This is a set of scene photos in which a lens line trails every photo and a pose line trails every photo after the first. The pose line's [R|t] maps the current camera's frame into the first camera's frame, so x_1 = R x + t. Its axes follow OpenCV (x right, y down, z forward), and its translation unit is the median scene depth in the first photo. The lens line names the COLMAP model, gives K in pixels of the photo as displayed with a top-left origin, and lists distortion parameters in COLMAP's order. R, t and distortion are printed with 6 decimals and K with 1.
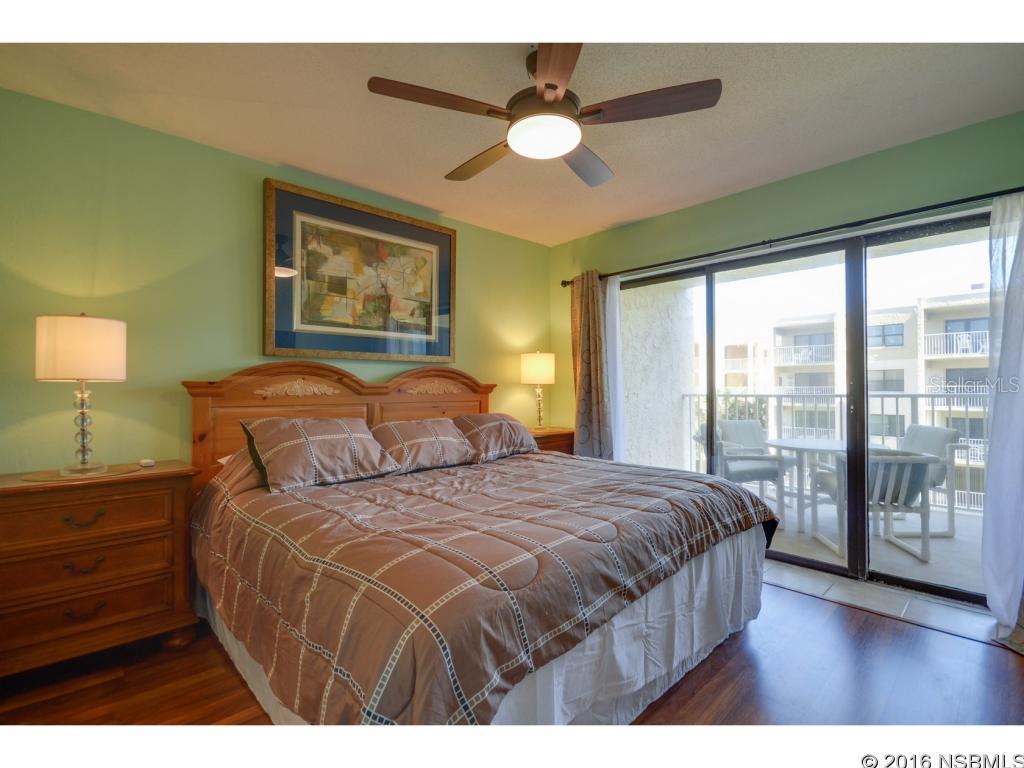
lens RADIAL K [[454.2, 0, 515.0], [0, 454.2, 385.7], [0, 0, 1]] dist [0.010298, -0.007541]
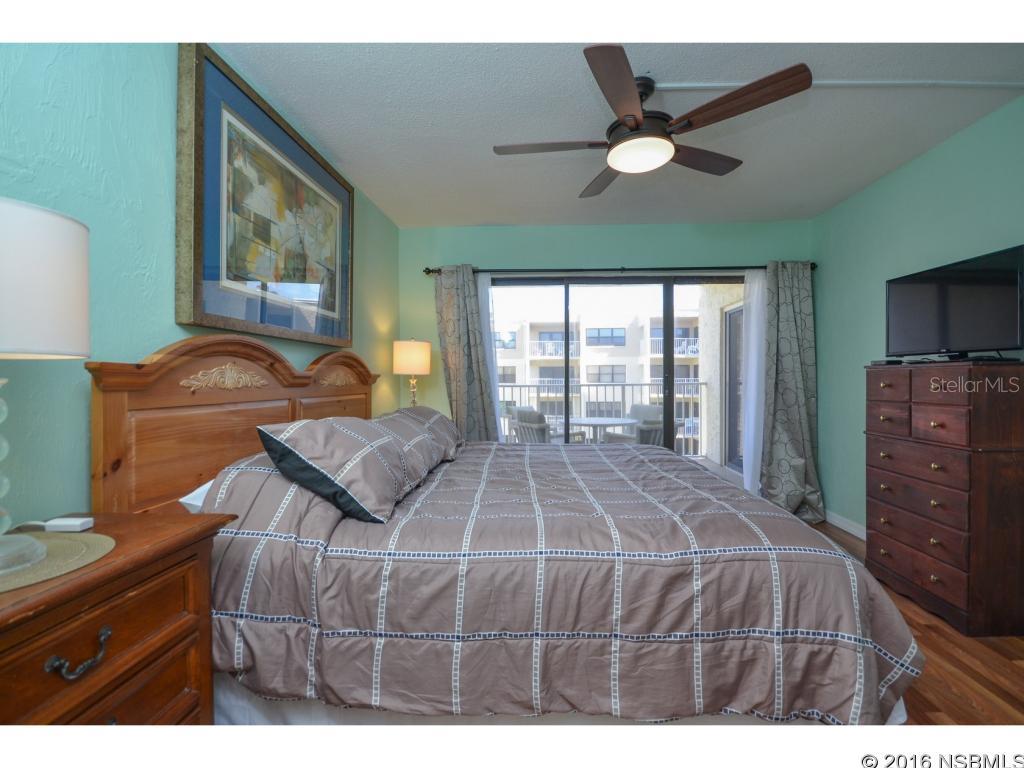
lens RADIAL K [[454.2, 0, 501.5], [0, 454.2, 385.3], [0, 0, 1]] dist [0.010298, -0.007541]
pose [[0.744425, -0.008144, 0.667656, -0.559374], [-0.001772, 0.999898, 0.014172, 0.006644], [-0.667703, -0.011733, 0.744335, 0.227038]]
